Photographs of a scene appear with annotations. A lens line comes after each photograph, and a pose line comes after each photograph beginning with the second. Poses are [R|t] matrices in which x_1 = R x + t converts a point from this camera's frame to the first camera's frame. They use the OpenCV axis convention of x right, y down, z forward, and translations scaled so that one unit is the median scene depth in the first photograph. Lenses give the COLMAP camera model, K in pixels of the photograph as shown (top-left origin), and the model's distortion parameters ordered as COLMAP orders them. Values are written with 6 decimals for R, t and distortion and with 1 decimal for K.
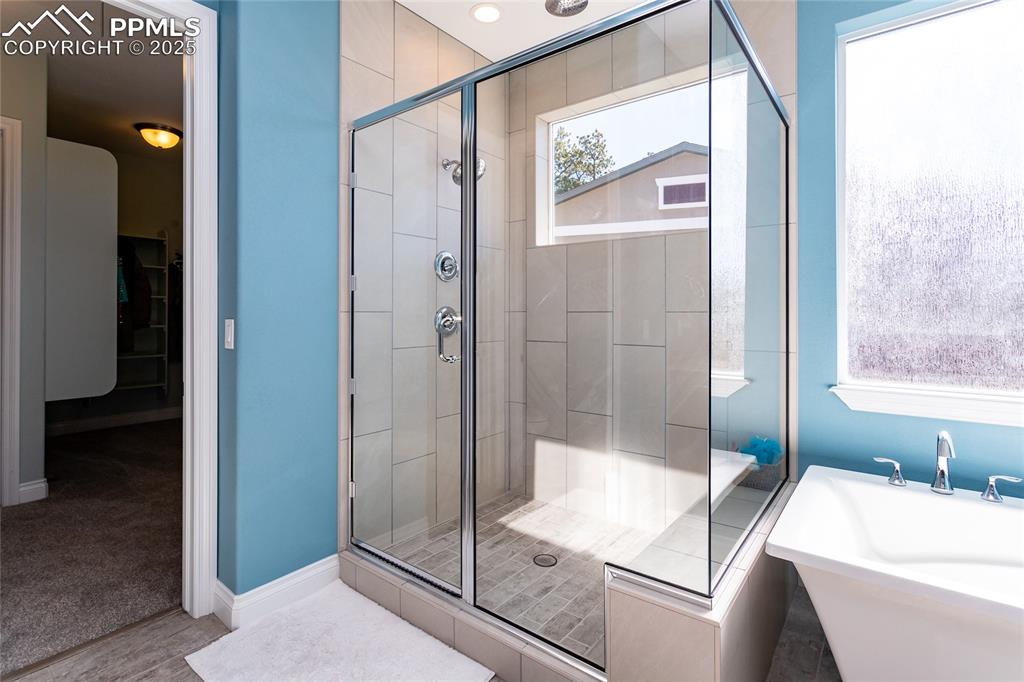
lens RADIAL K [[483.9, 0, 531.2], [0, 483.9, 319.7], [0, 0, 1]] dist [0.004793, 0.000079]
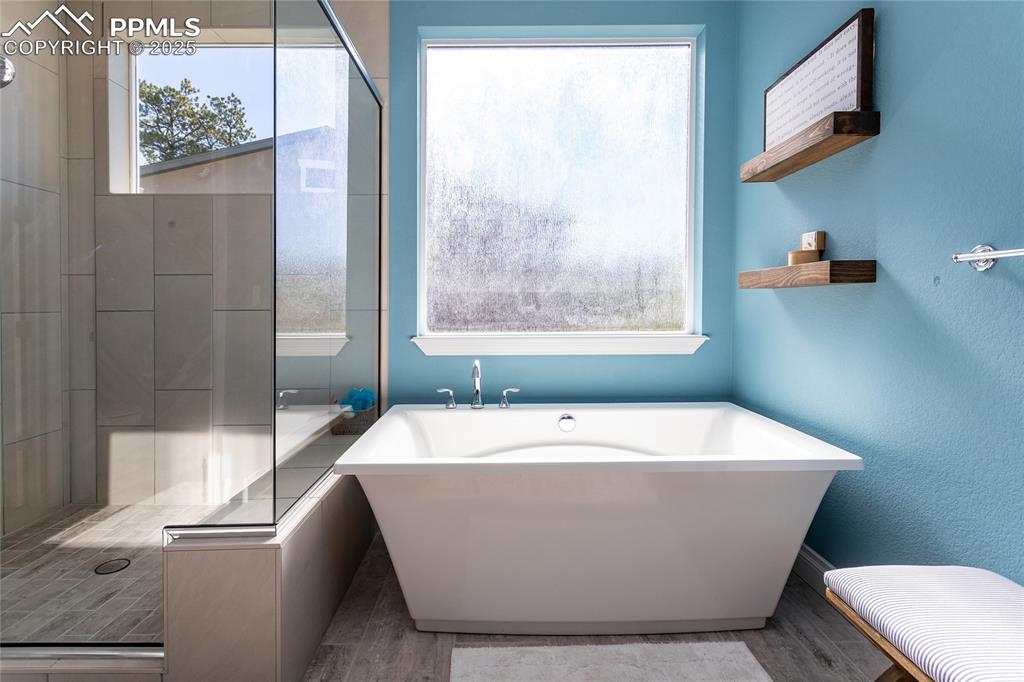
lens RADIAL K [[483.9, 0, 514.4], [0, 483.9, 333.0], [0, 0, 1]] dist [0.004793, 0.000079]
pose [[0.806332, -0.009837, 0.591381, 0.106531], [-0.004493, 0.999731, 0.022755, 0.084632], [-0.591446, -0.021006, 0.806071, -0.076333]]
